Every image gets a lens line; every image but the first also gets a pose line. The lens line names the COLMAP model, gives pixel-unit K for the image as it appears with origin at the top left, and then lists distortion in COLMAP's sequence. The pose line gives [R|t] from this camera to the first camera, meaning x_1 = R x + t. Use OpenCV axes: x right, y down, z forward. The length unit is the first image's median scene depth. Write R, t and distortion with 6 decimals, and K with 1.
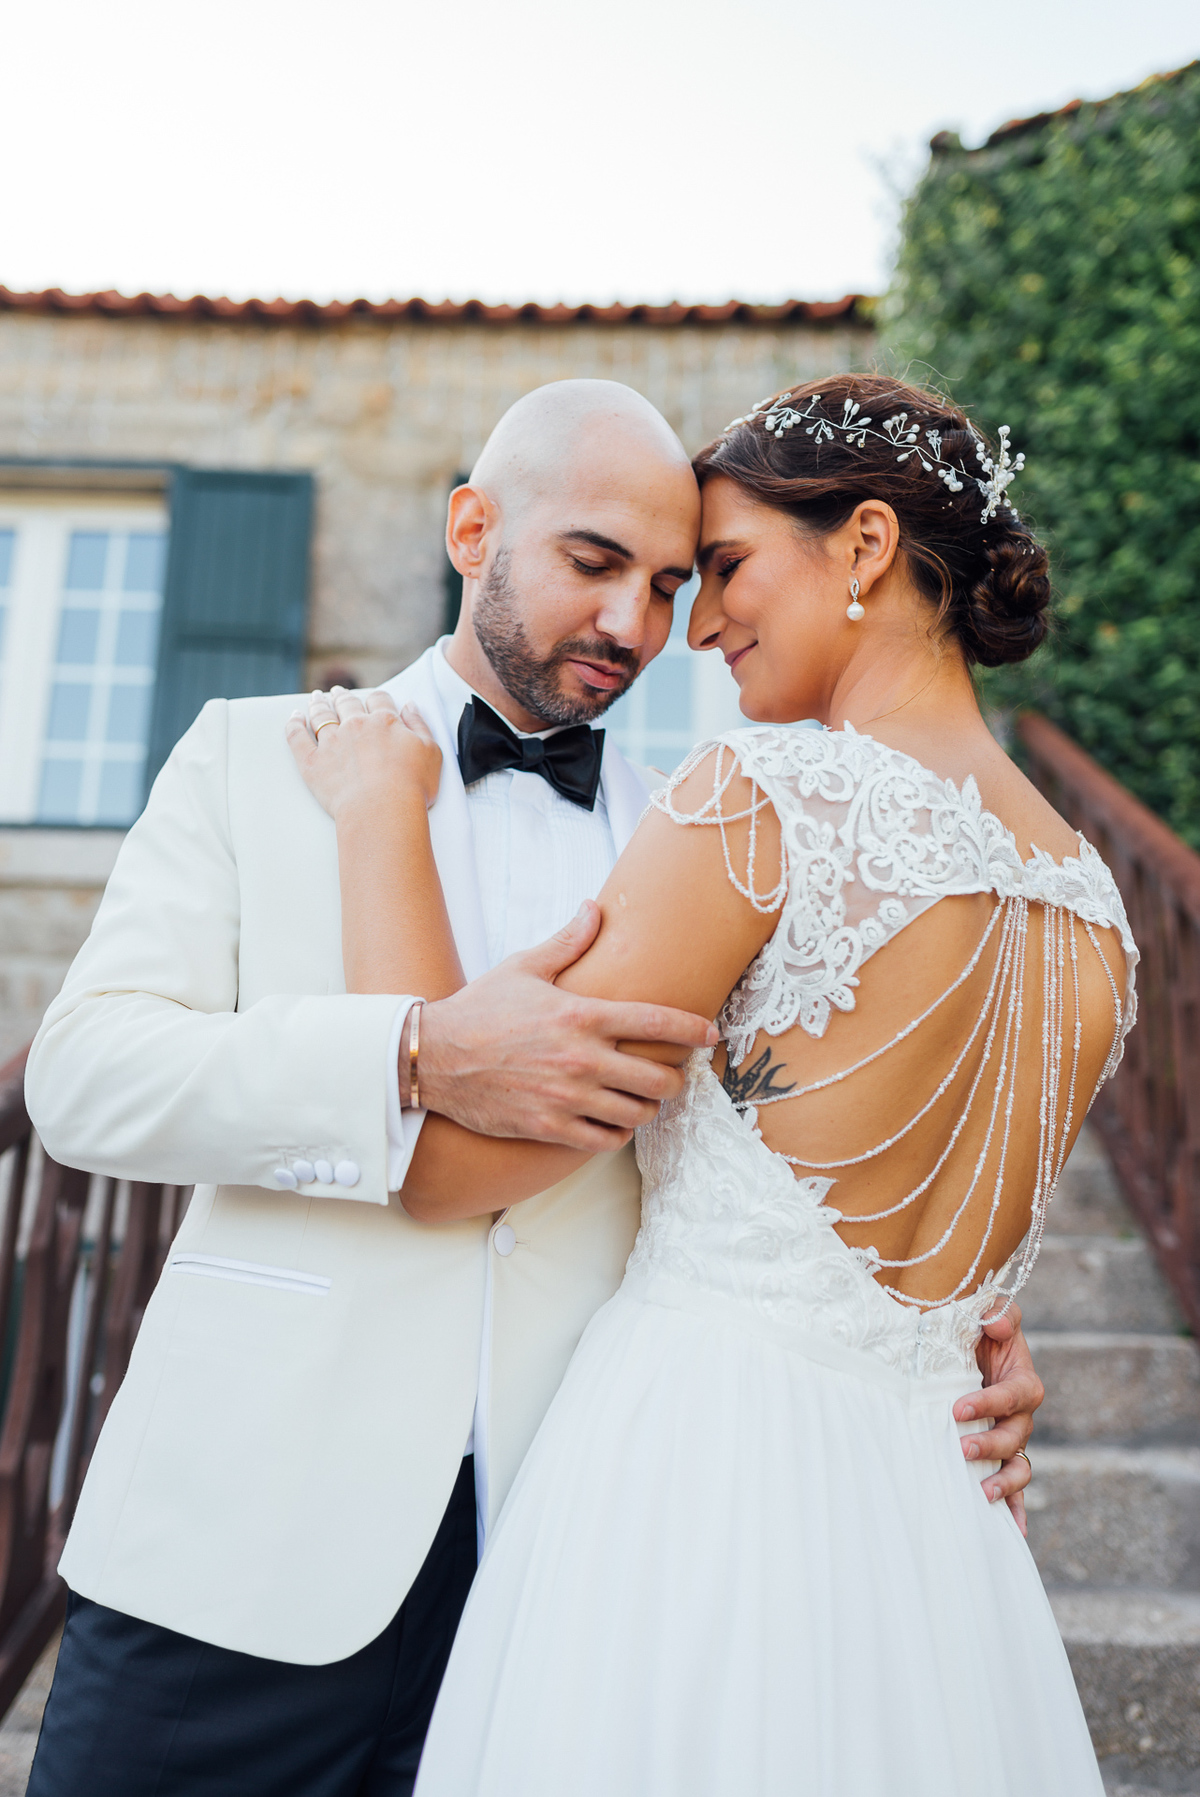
lens RADIAL K [[1718.3, 0, 600.0], [0, 1718.3, 898.5], [0, 0, 1]] dist [-0.012927, 0.006596]
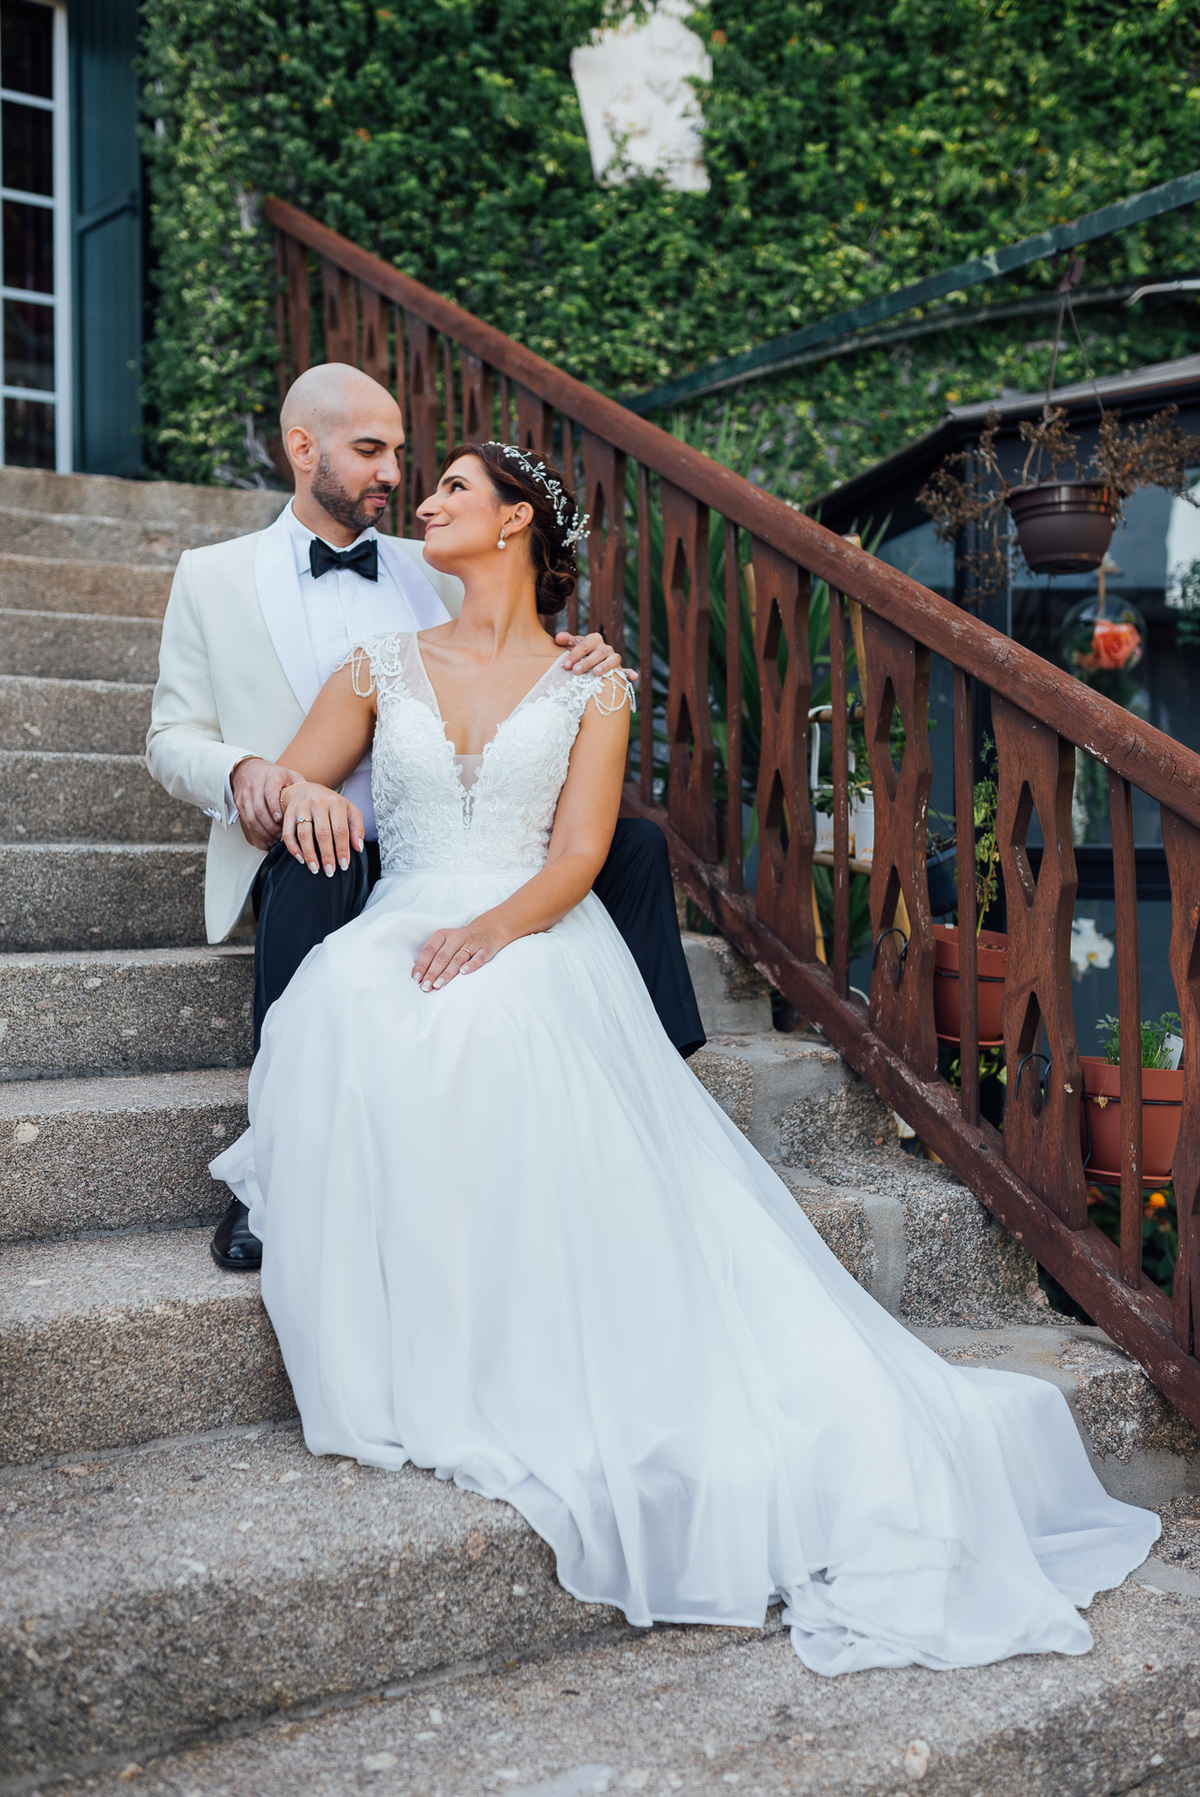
lens RADIAL K [[1727.1, 0, 608.6], [0, 1727.1, 900.4], [0, 0, 1]] dist [-0.001434, 0.000576]
pose [[0.829074, -0.042769, 0.557502, -0.210671], [-0.103229, 0.968223, 0.227791, 0.054320], [-0.549528, -0.246406, 0.798313, -0.121401]]
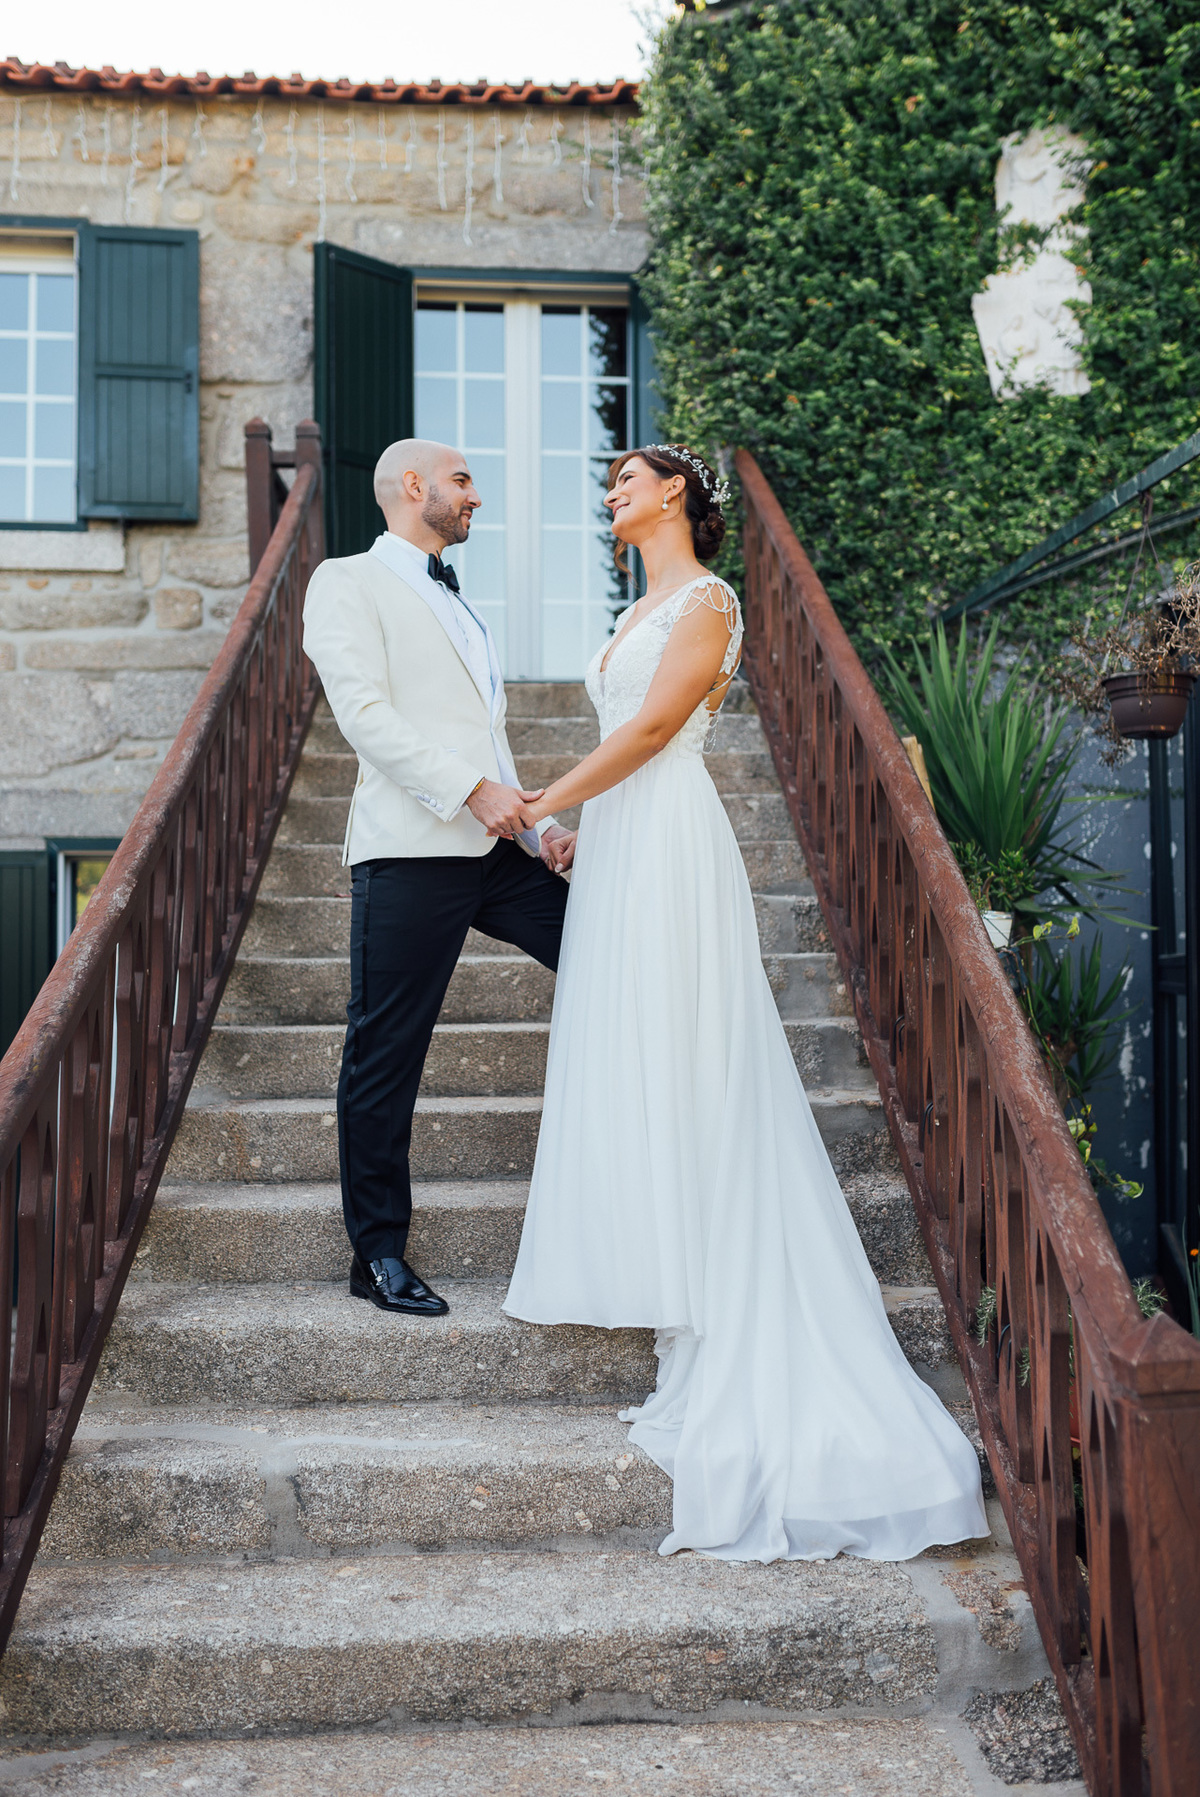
lens RADIAL K [[1815.3, 0, 600.0], [0, 1815.3, 898.5], [0, 0, 1]] dist [-0.002791, 0.000127]
pose [[0.992871, -0.031273, 0.115021, -0.054396], [0.007863, 0.980051, 0.198591, -0.041897], [-0.118937, -0.196270, 0.973310, -0.527407]]
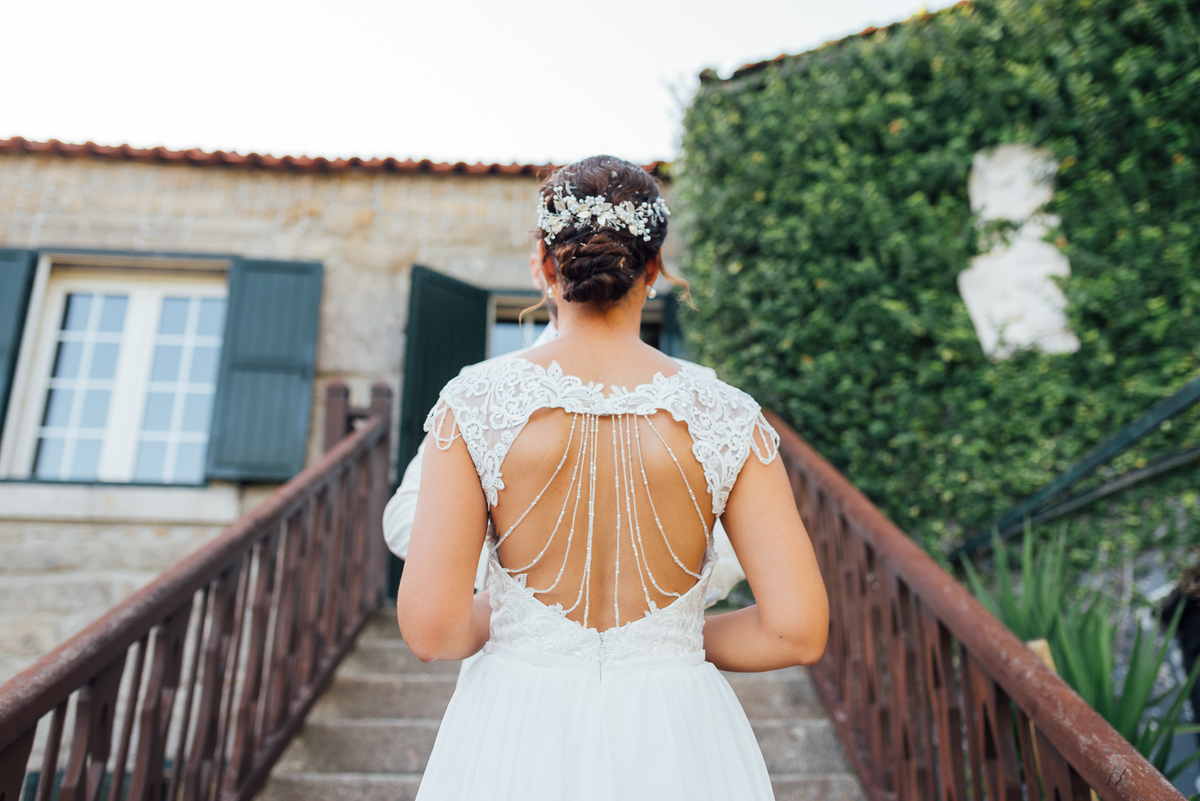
lens RADIAL K [[1153.3, 0, 598.0], [0, 1153.3, 397.0], [0, 0, 1]] dist [-0.001434, 0.000576]
pose [[0.996960, 0.004040, 0.077809, 0.006048], [0.006363, 0.991098, -0.132982, 0.025217], [-0.077654, 0.133073, 0.988059, -0.078055]]
